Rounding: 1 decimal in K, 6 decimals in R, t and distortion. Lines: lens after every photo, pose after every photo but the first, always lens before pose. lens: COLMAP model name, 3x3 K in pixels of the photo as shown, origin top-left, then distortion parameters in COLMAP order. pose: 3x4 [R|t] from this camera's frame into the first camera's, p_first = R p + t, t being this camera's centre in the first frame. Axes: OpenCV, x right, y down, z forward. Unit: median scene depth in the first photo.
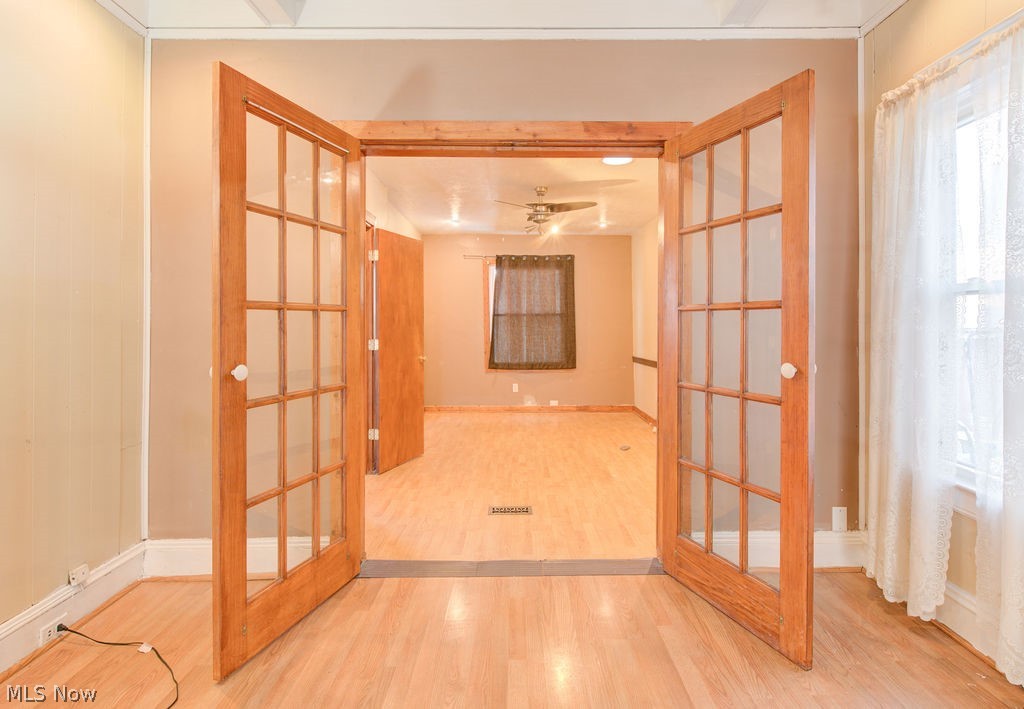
lens RADIAL K [[517.0, 0, 517.4], [0, 517.0, 326.4], [0, 0, 1]] dist [-0.006125, 0.000252]
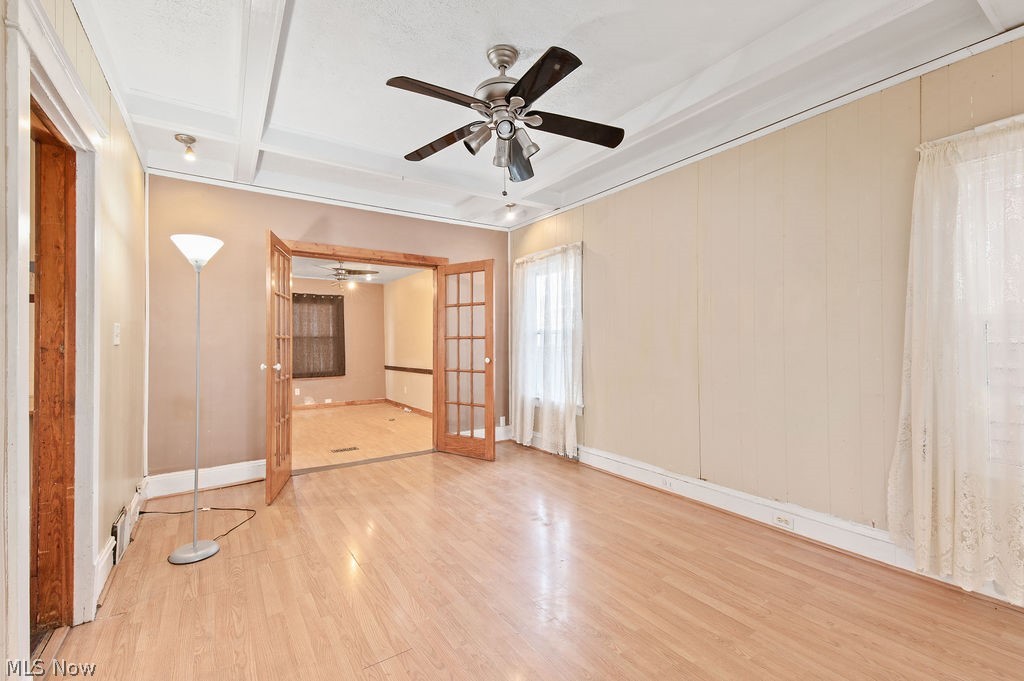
lens RADIAL K [[453.6, 0, 511.9], [0, 453.6, 342.3], [0, 0, 1]] dist [-0.002727, -0.001101]
pose [[0.837789, -0.001404, 0.545993, -0.577501], [0.005226, 0.999972, -0.005448, -0.001571], [-0.545970, 0.007417, 0.837772, -0.933222]]
